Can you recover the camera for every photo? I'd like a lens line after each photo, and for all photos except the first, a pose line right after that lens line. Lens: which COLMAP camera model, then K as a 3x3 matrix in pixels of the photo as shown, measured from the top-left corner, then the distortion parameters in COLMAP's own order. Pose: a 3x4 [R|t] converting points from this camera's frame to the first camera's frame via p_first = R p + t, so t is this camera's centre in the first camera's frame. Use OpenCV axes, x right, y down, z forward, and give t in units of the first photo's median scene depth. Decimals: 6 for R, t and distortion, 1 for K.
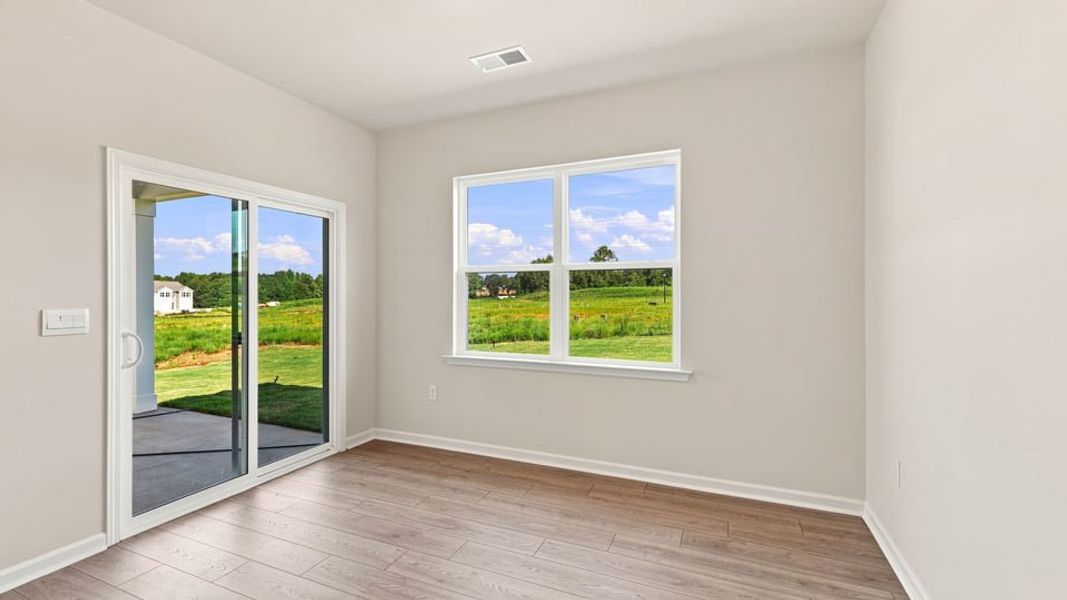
lens RADIAL K [[456.1, 0, 528.7], [0, 456.1, 294.8], [0, 0, 1]] dist [0.000654, -0.000487]
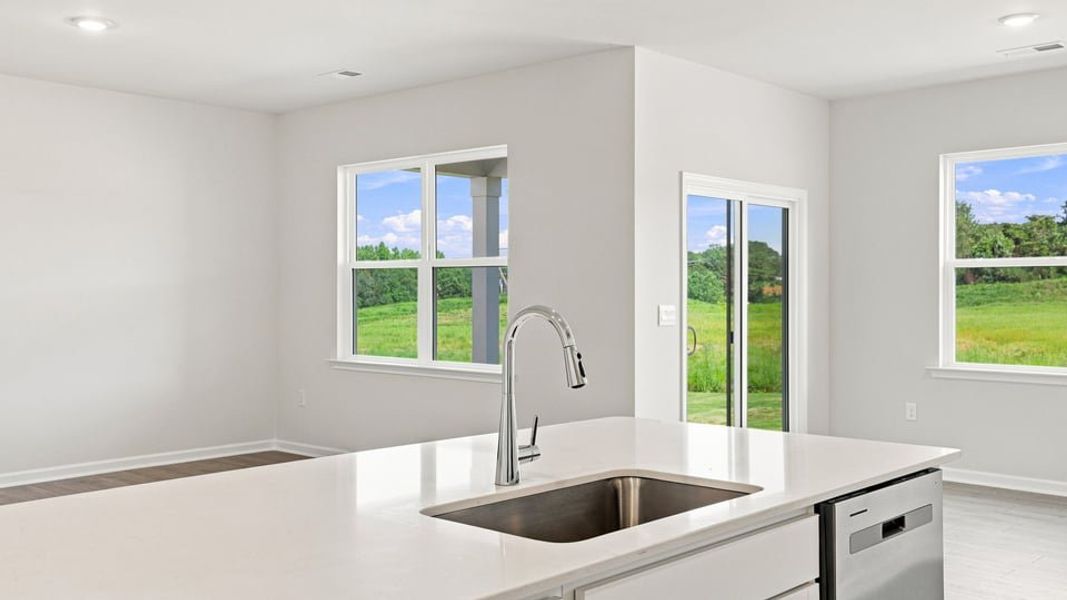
lens RADIAL K [[1036.3, 0, 528.2], [0, 1036.3, 293.2], [0, 0, 1]] dist [0.037581, 0.013515]
pose [[0.944686, 0.001580, -0.327972, -0.253526], [-0.001553, 0.999999, 0.000343, -0.001905], [0.327973, 0.000186, 0.944687, -1.074455]]
